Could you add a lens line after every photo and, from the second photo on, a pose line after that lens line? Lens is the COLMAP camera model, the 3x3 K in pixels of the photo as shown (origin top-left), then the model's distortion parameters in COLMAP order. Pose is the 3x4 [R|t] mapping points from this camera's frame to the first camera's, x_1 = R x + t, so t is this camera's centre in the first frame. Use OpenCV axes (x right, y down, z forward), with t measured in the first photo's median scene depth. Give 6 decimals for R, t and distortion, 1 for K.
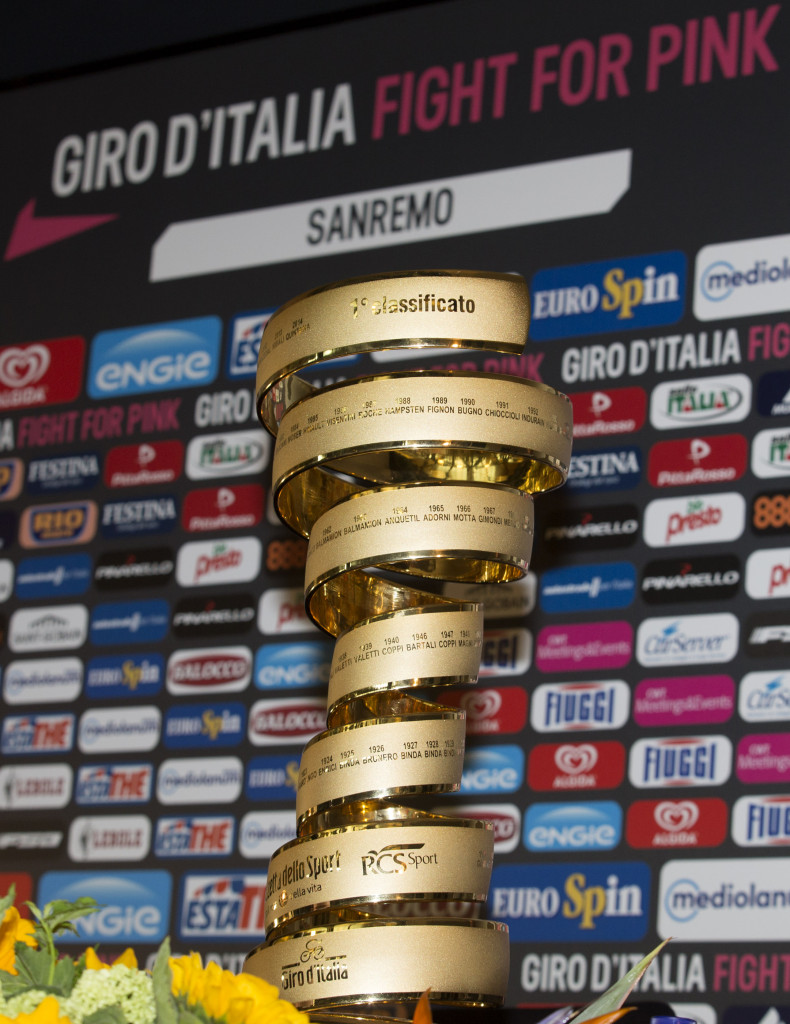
lens RADIAL K [[3415.2, 0, 395.0], [0, 3415.2, 512.0], [0, 0, 1]] dist [-0.363553, 0.216544]
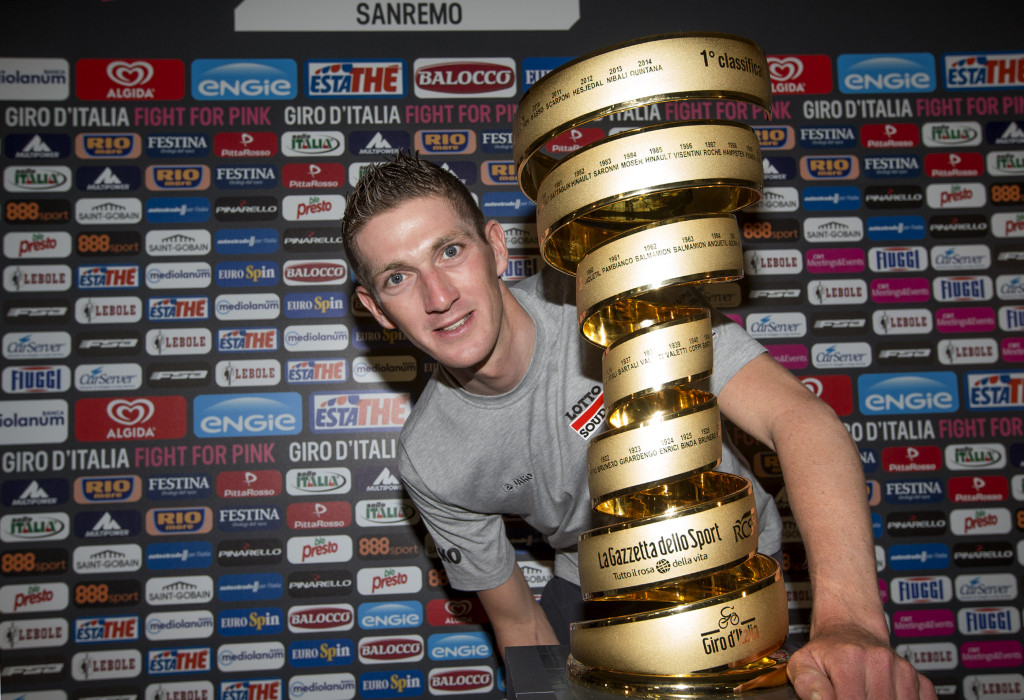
lens RADIAL K [[1550.5, 0, 510.0], [0, 1550.5, 409.5], [0, 0, 1]] dist [-0.052771, 0.649272]
pose [[0.730785, -0.015399, 0.682434, -0.500923], [-0.053174, 0.995423, 0.079403, 0.047668], [-0.680533, -0.094315, 0.726622, 0.369874]]
